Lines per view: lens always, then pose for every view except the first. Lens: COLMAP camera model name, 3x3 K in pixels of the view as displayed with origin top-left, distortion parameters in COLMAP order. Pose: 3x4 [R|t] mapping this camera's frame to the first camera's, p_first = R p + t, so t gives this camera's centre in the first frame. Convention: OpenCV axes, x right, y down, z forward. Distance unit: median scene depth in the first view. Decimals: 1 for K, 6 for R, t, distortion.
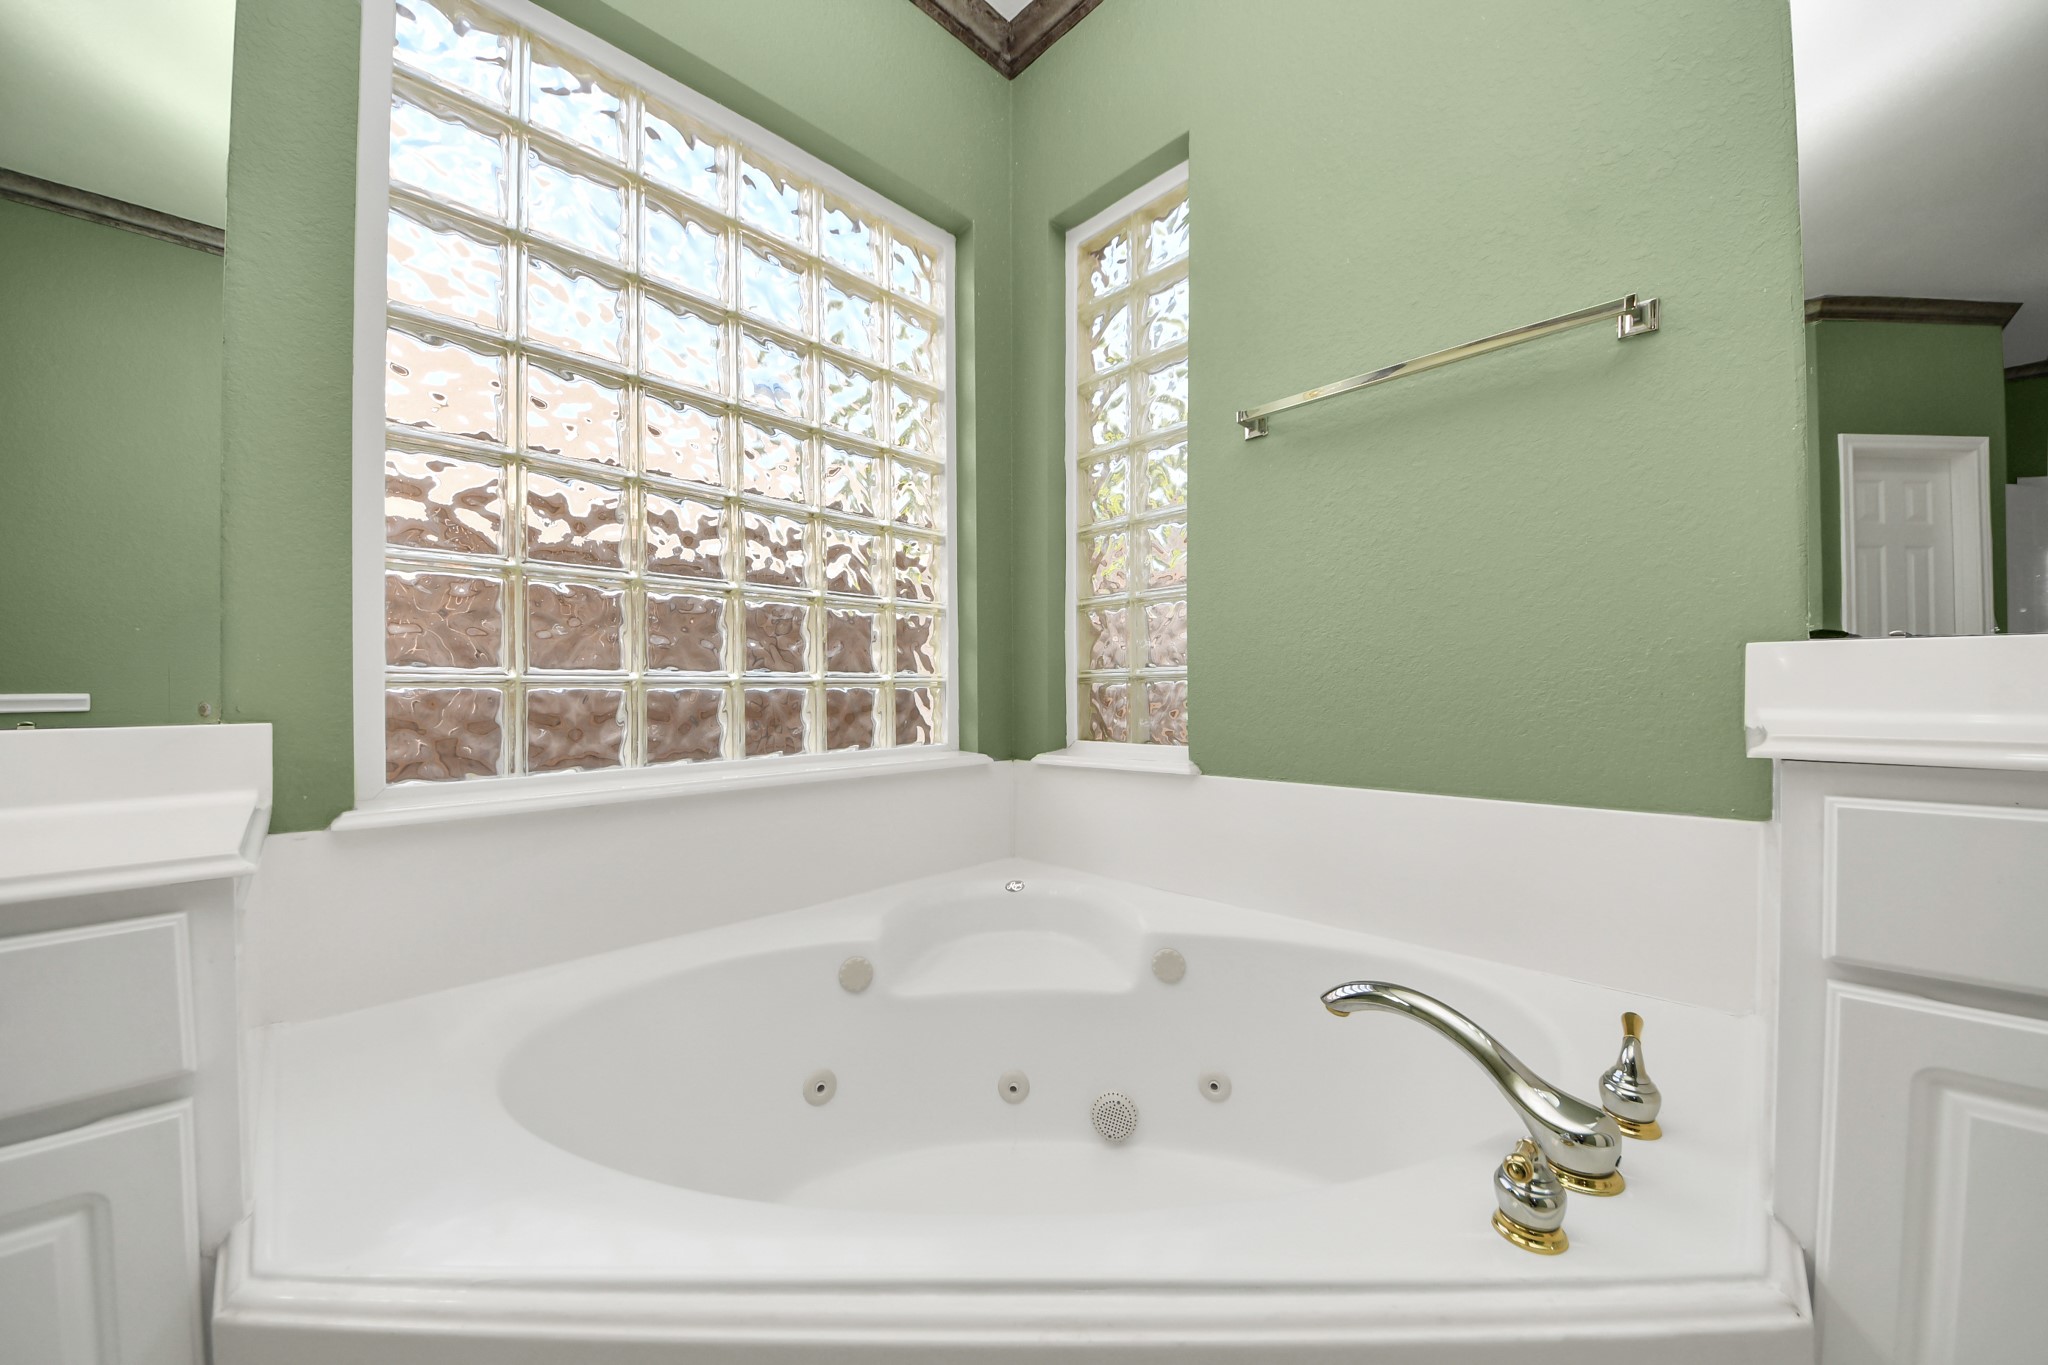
lens RADIAL K [[734.3, 0, 1008.6], [0, 734.3, 685.4], [0, 0, 1]] dist [0.057808, -0.028610]
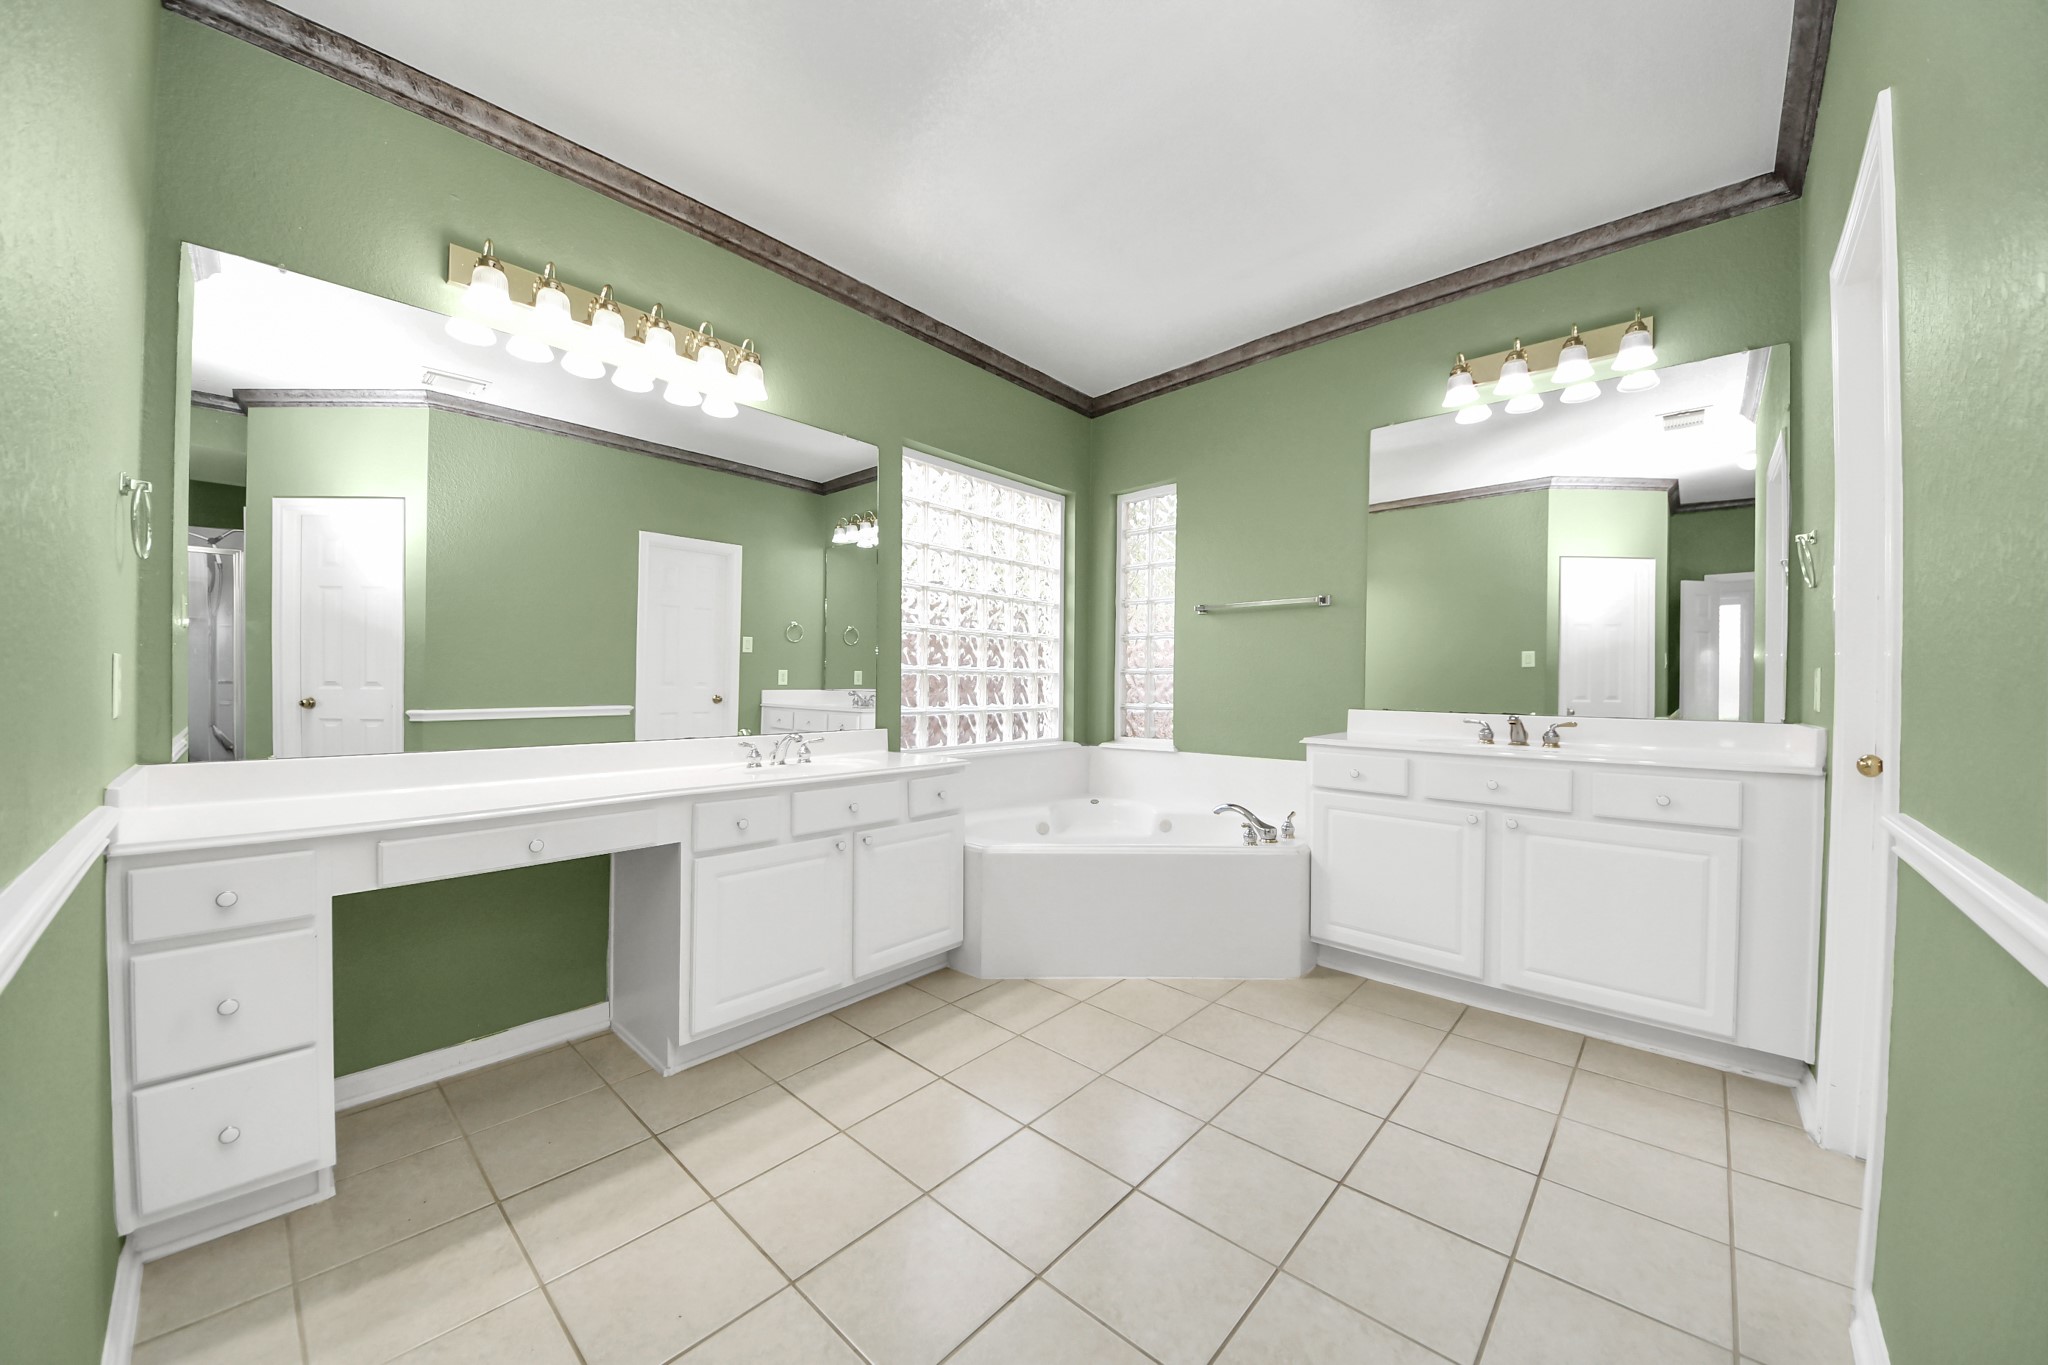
lens RADIAL K [[734.3, 0, 1008.6], [0, 734.3, 685.4], [0, 0, 1]] dist [0.057808, -0.028610]
pose [[0.999695, 0.009373, 0.022846, -0.282411], [-0.009522, 0.999934, 0.006445, -0.084689], [-0.022784, -0.006661, 0.999718, -1.127884]]
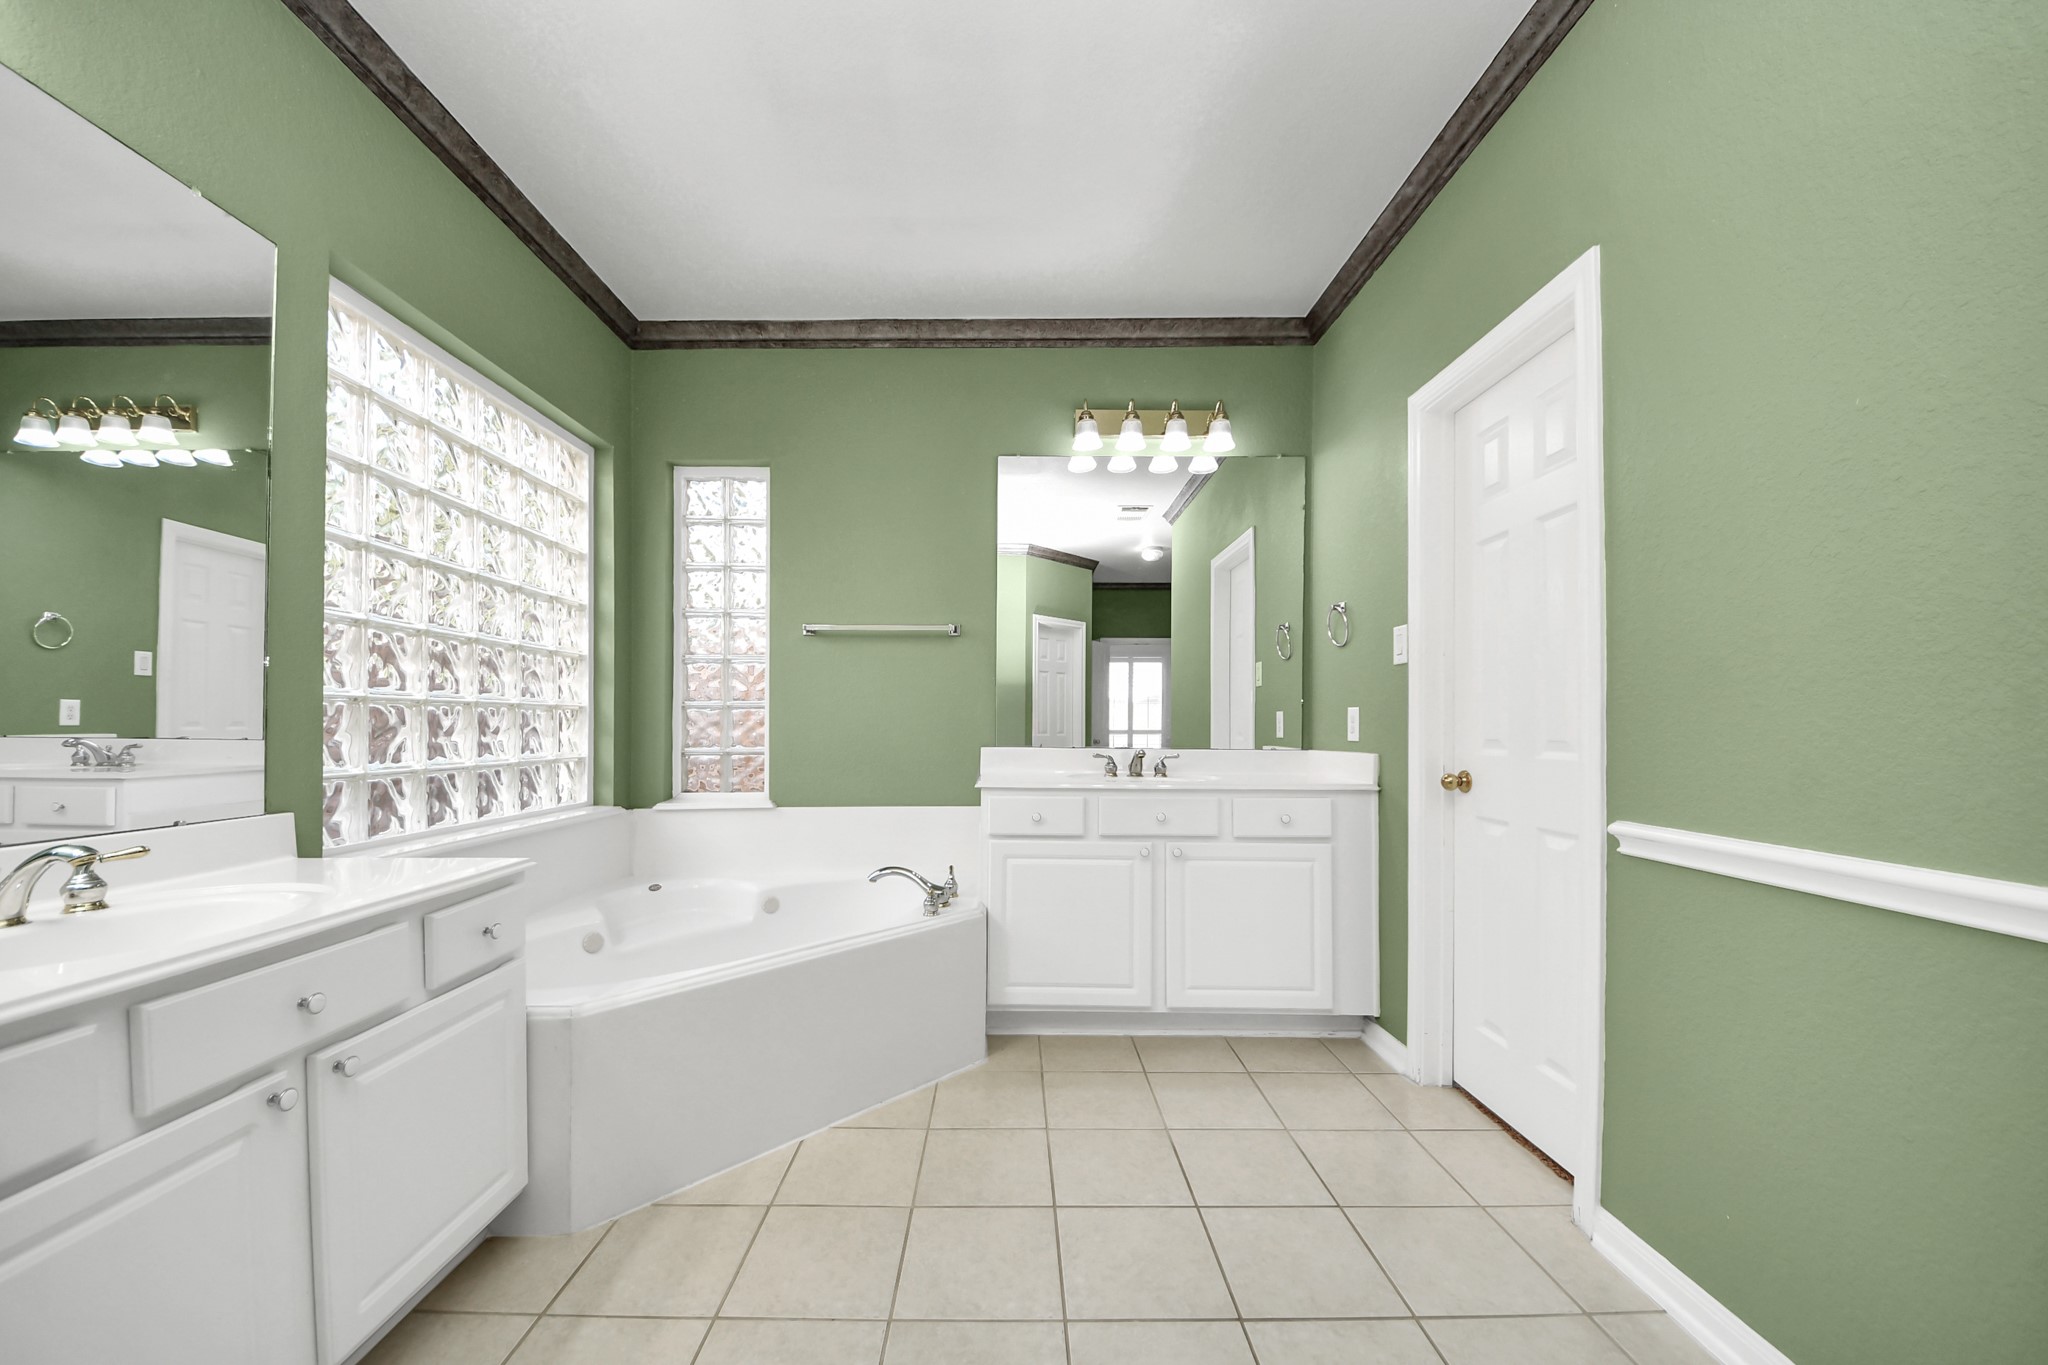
lens RADIAL K [[751.6, 0, 1007.7], [0, 751.6, 716.2], [0, 0, 1]] dist [0.061853, -0.031415]
pose [[0.714978, 0.011479, 0.699053, -0.554010], [-0.006461, 0.999931, -0.009812, -0.078494], [-0.699117, 0.002498, 0.715003, -0.646959]]
